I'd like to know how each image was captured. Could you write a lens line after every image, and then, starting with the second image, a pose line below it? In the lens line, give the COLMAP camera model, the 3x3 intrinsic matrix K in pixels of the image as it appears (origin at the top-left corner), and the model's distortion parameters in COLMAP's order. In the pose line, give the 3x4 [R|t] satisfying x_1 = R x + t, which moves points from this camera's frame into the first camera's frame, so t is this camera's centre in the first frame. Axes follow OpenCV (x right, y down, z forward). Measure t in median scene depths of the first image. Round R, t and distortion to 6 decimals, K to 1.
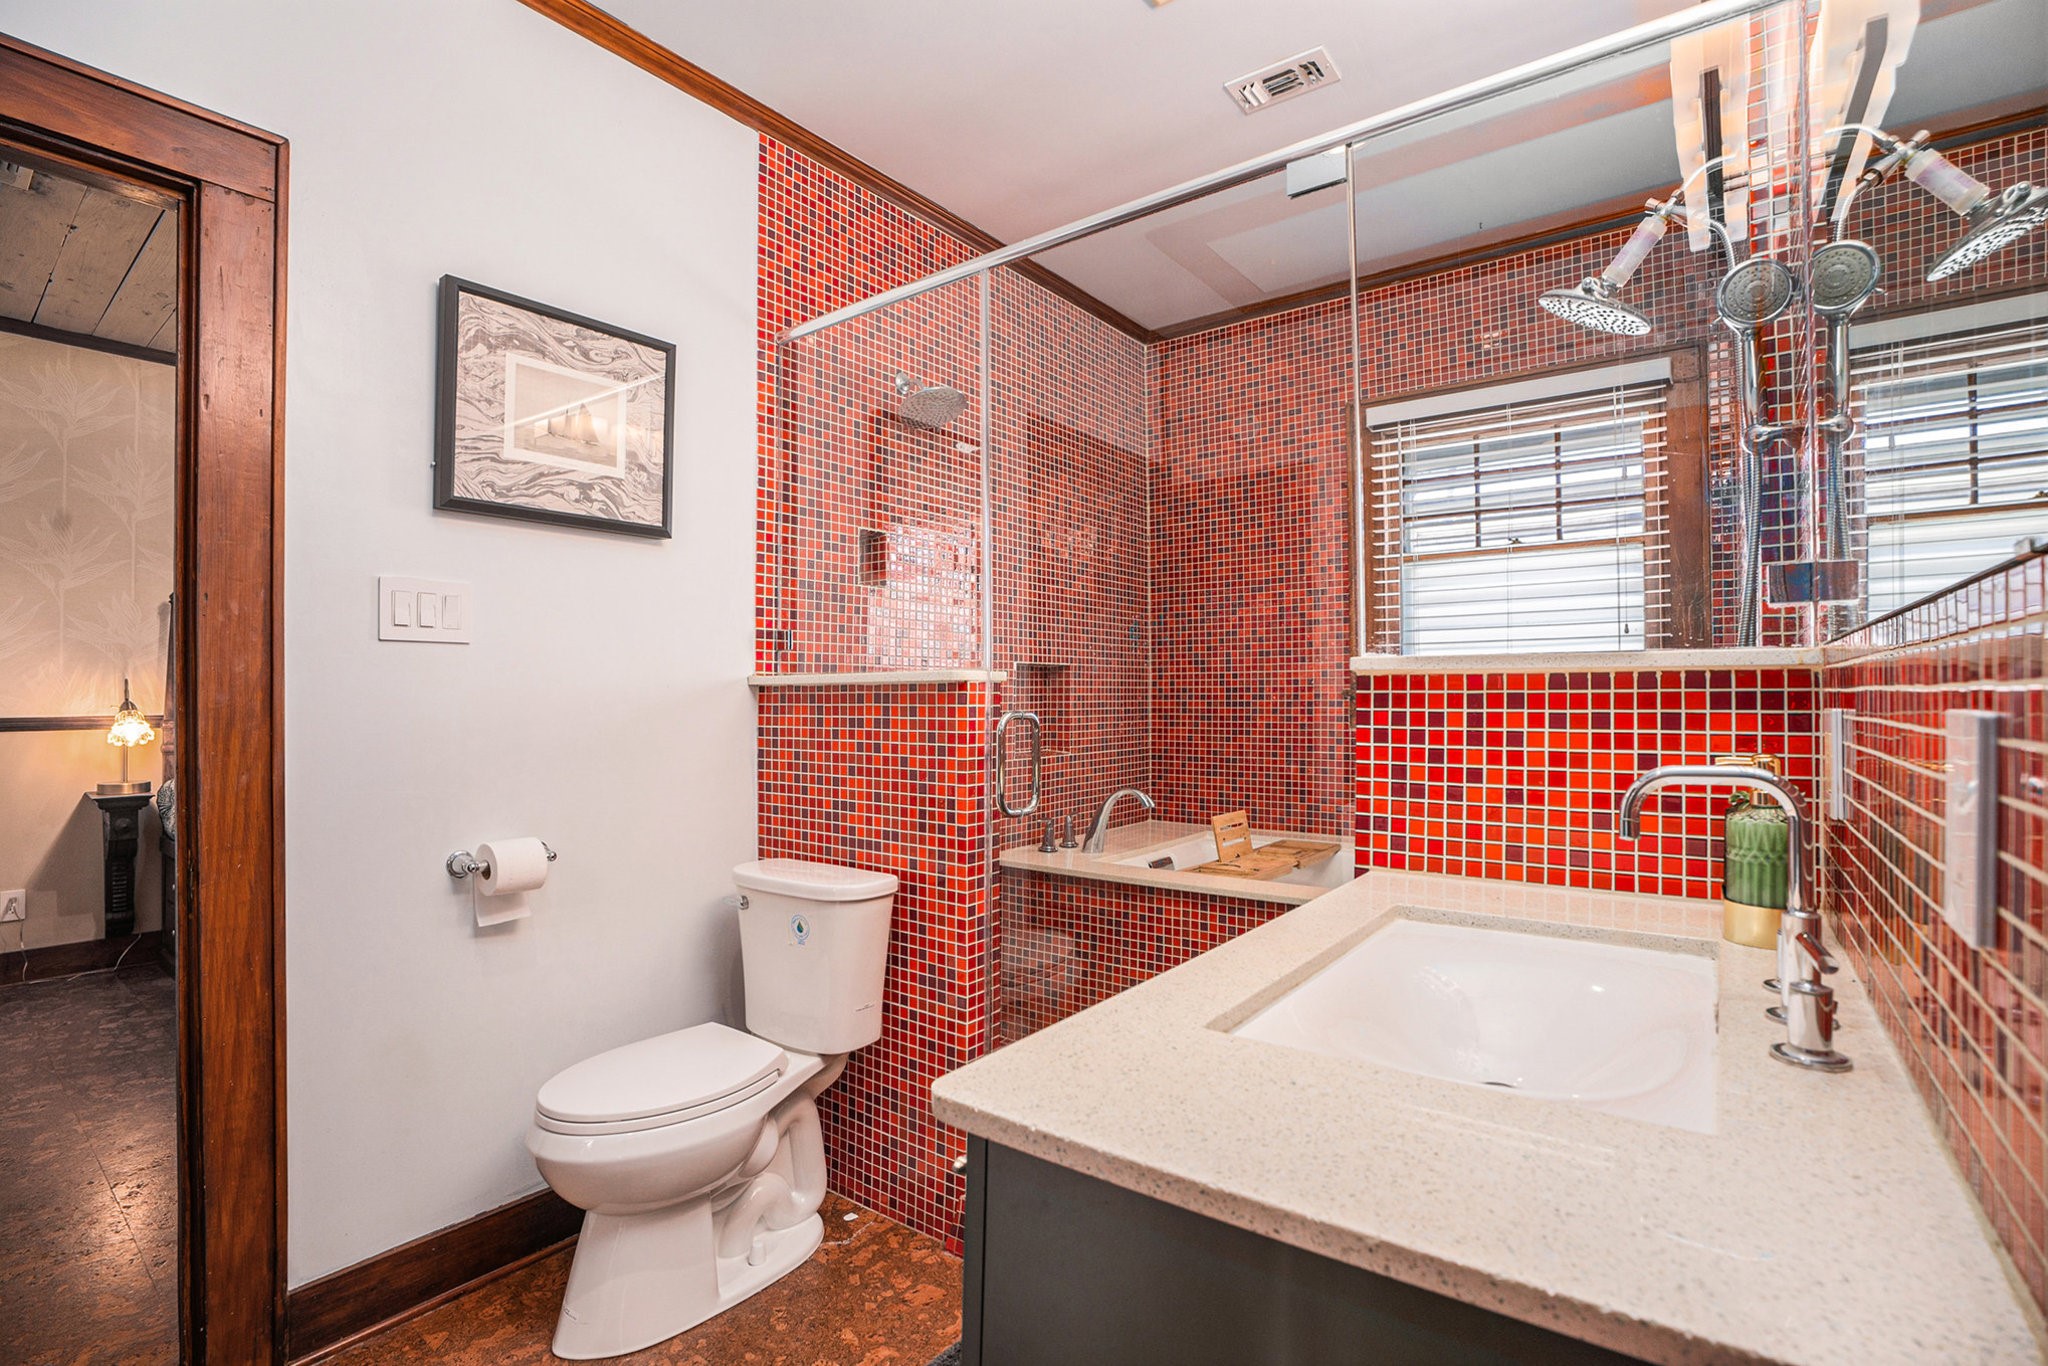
lens RADIAL K [[945.5, 0, 1027.6], [0, 945.5, 680.3], [0, 0, 1]] dist [-0.035379, -0.000360]
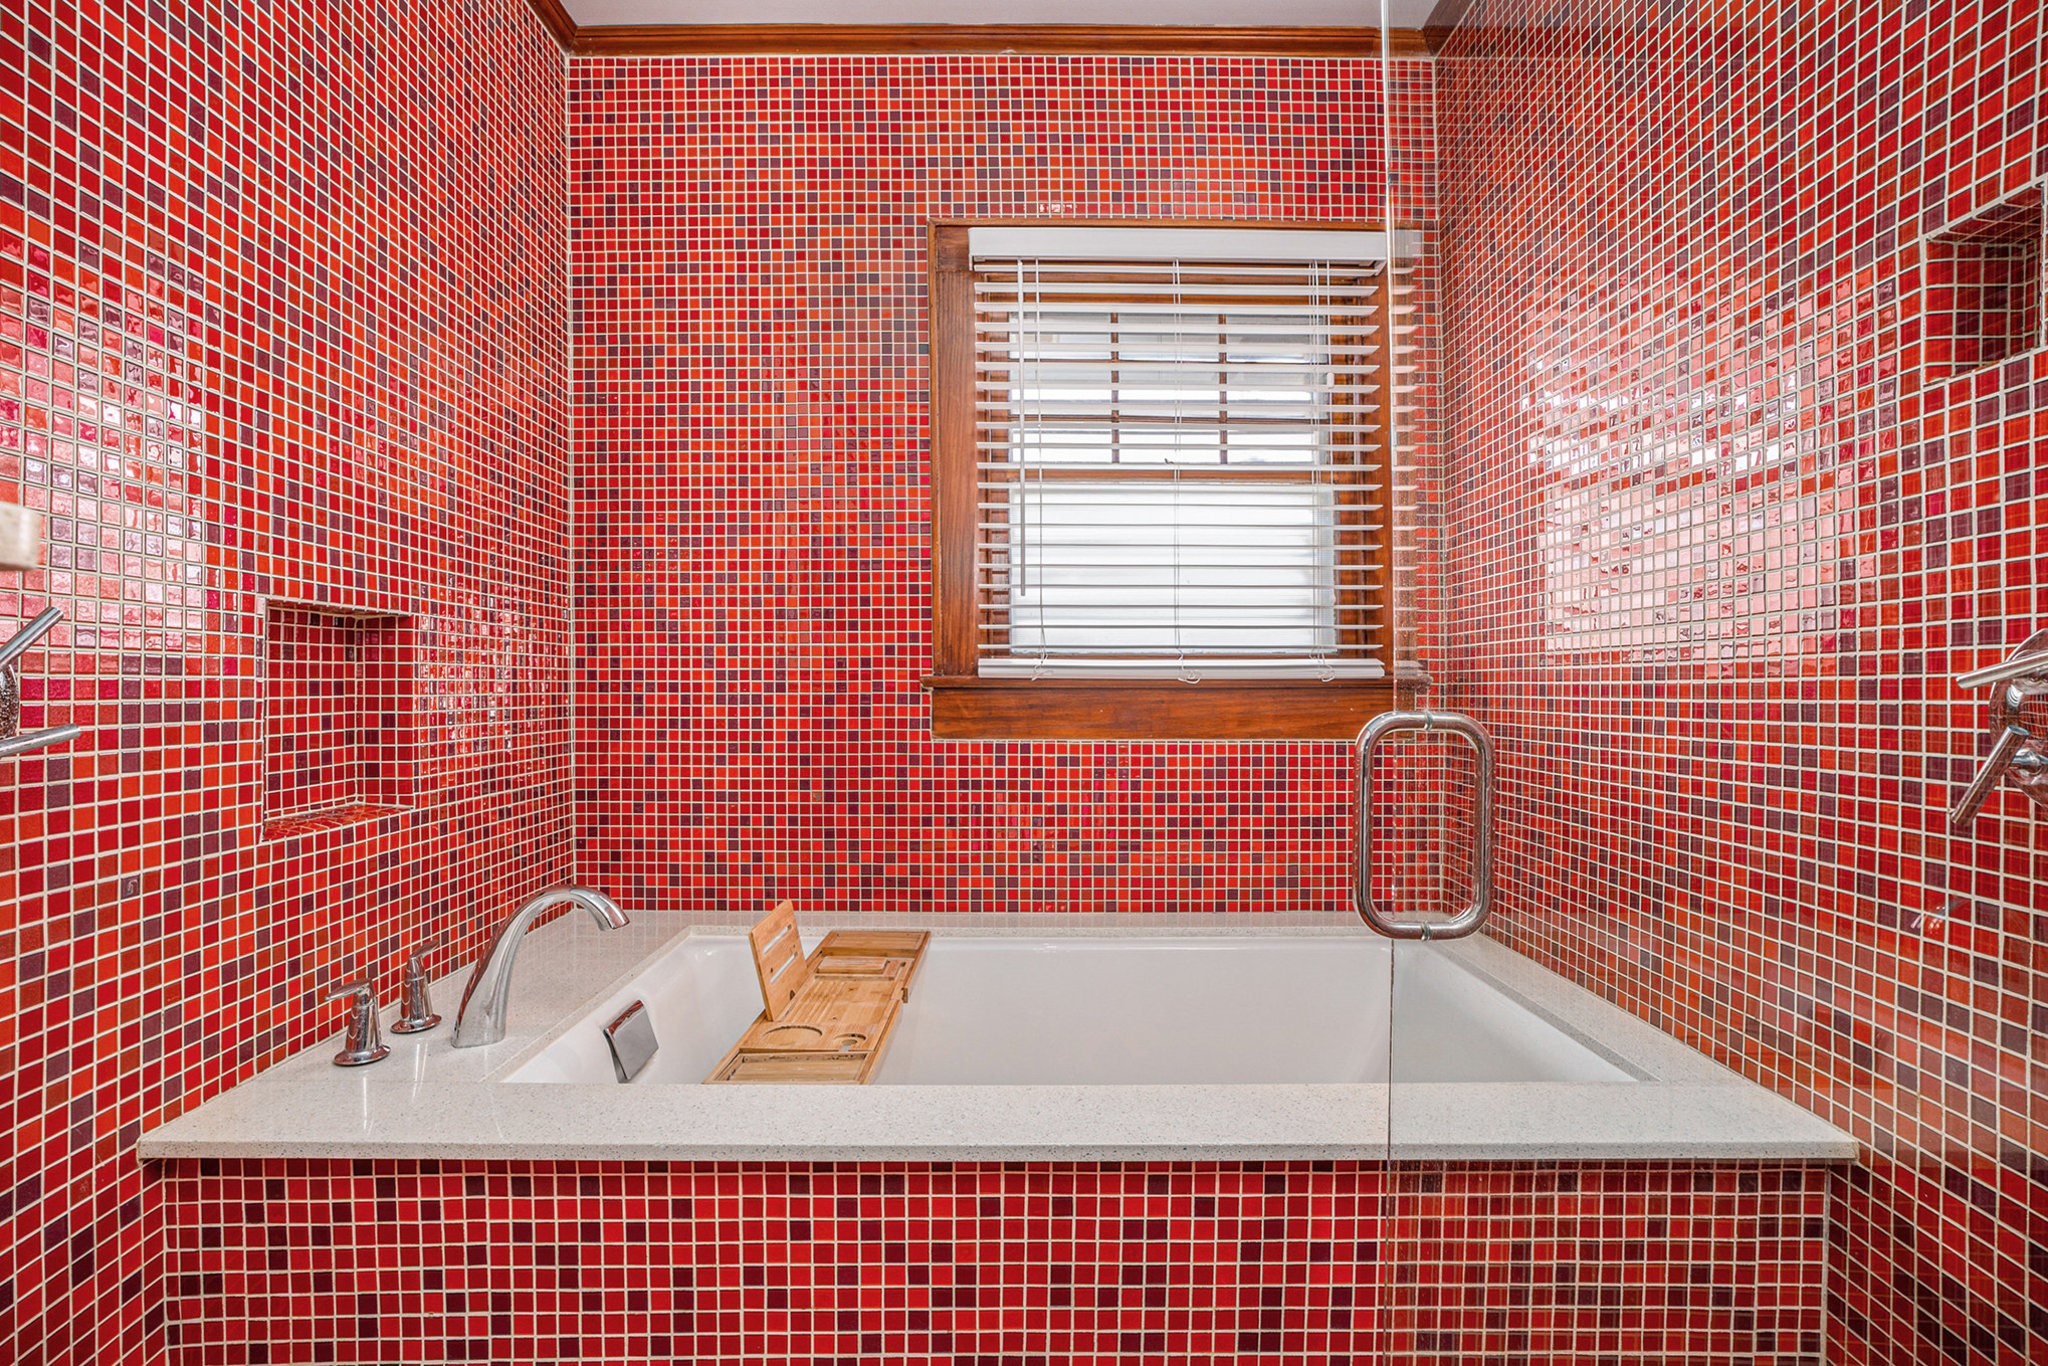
lens RADIAL K [[945.5, 0, 1018.1], [0, 945.5, 679.5], [0, 0, 1]] dist [-0.035379, -0.000360]
pose [[0.790144, 0.002531, 0.612916, 0.003364], [-0.016159, 0.999730, 0.016703, 0.000506], [-0.612709, -0.023102, 0.789971, 0.467707]]
